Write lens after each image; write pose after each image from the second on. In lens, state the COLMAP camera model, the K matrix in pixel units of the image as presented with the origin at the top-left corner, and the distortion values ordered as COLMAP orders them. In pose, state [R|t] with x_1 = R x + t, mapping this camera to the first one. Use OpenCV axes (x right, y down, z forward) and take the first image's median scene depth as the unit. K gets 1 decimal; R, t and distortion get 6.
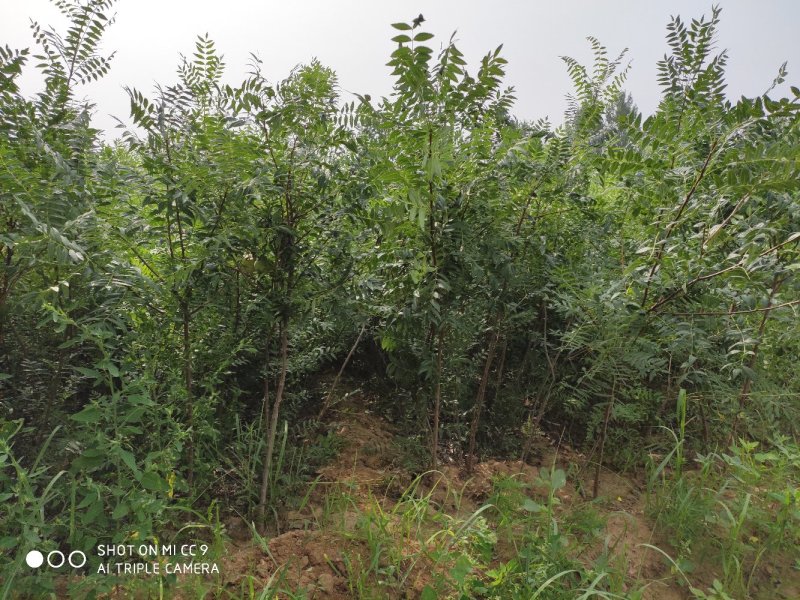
lens RADIAL K [[560.3, 0, 397.7], [0, 560.3, 298.1], [0, 0, 1]] dist [0.001508, -0.001562]
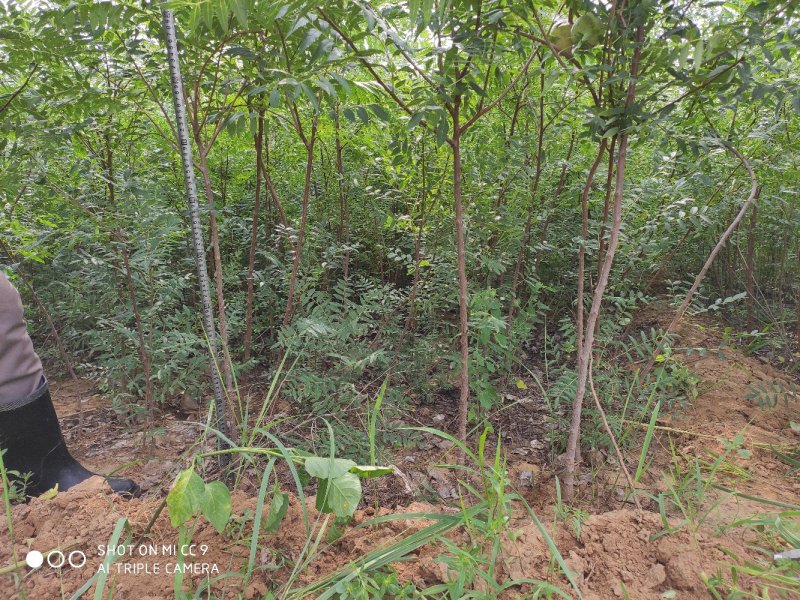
lens RADIAL K [[560.3, 0, 397.2], [0, 560.3, 301.3], [0, 0, 1]] dist [0.001508, -0.001562]
pose [[0.861911, 0.043629, -0.505180, -0.115328], [-0.000173, 0.996317, 0.085749, 0.167122], [0.507060, -0.073821, 0.858744, 0.430576]]
